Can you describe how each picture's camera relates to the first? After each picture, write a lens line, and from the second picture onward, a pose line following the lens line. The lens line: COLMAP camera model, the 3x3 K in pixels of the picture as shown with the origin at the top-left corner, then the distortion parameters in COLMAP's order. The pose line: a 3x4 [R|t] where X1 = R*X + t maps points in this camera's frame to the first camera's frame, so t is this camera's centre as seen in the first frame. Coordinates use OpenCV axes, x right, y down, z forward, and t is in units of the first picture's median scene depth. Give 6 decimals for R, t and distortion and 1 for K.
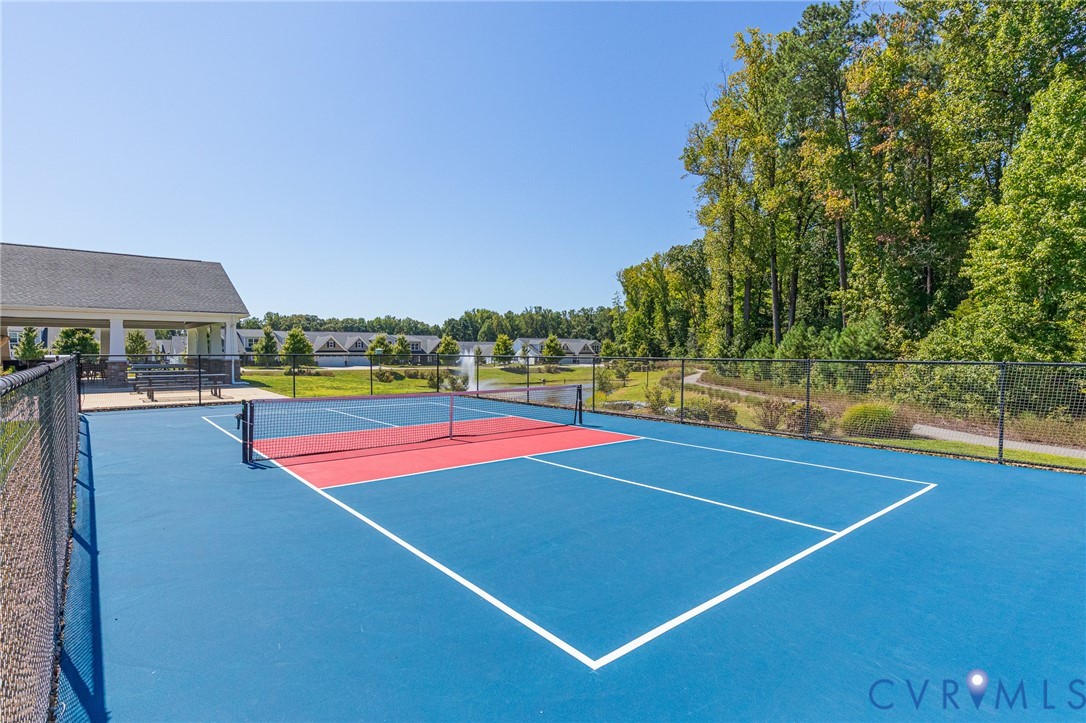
lens RADIAL K [[532.0, 0, 544.6], [0, 532.0, 361.2], [0, 0, 1]] dist [0.005376, 0.001017]
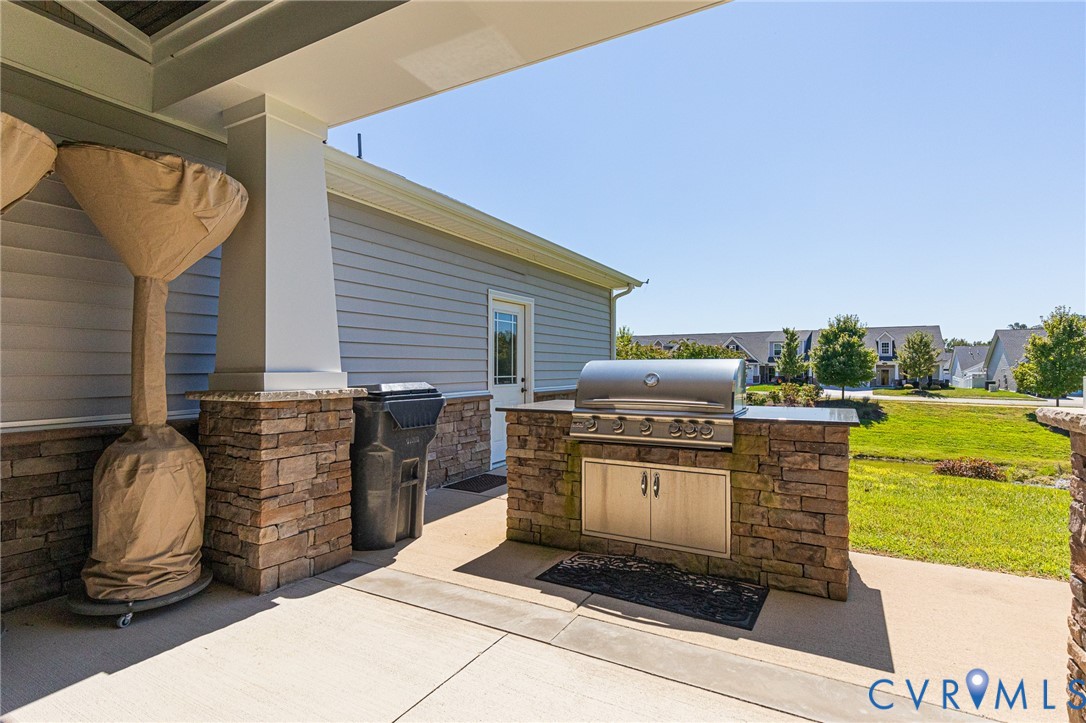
lens RADIAL K [[504.9, 0, 543.9], [0, 504.9, 364.0], [0, 0, 1]] dist [0.008890, 0.001292]
pose [[0.311546, -0.000941, -0.950231, -0.193963], [-0.024281, 0.999665, -0.008951, -0.002192], [0.949921, 0.025862, 0.311419, 0.225082]]
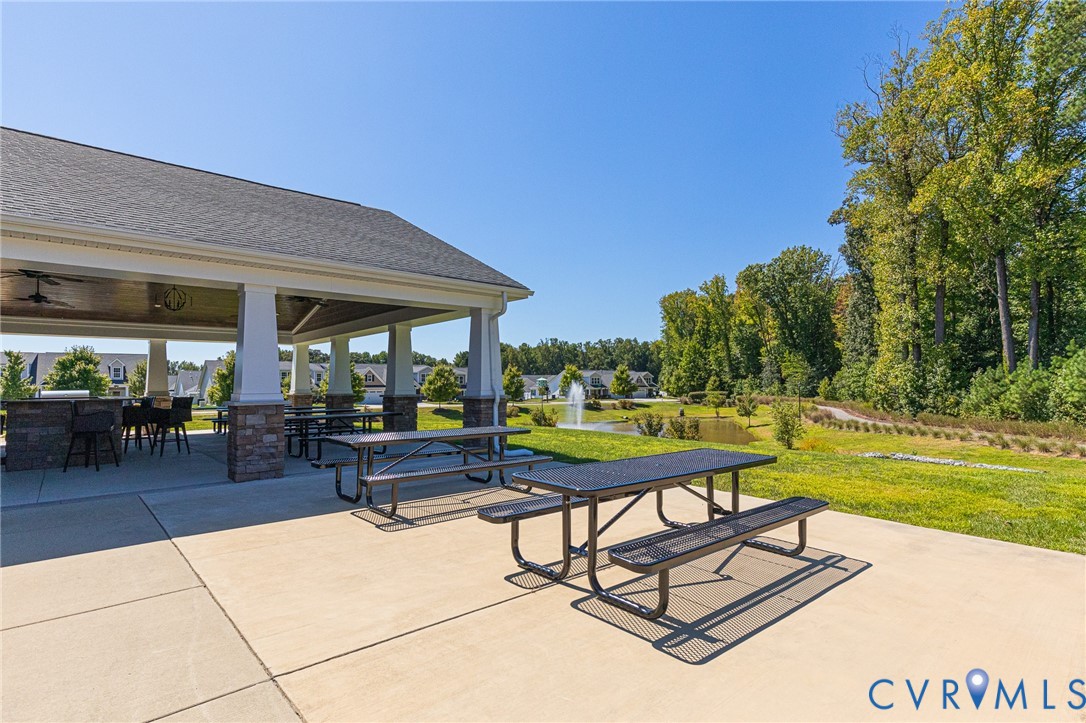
lens RADIAL K [[536.0, 0, 540.9], [0, 536.0, 366.8], [0, 0, 1]] dist [0.012904, -0.000441]
pose [[0.999962, -0.007545, 0.004402, -0.102046], [0.007772, 0.998511, -0.053991, -0.000572], [-0.003988, 0.054023, 0.998532, 0.106594]]
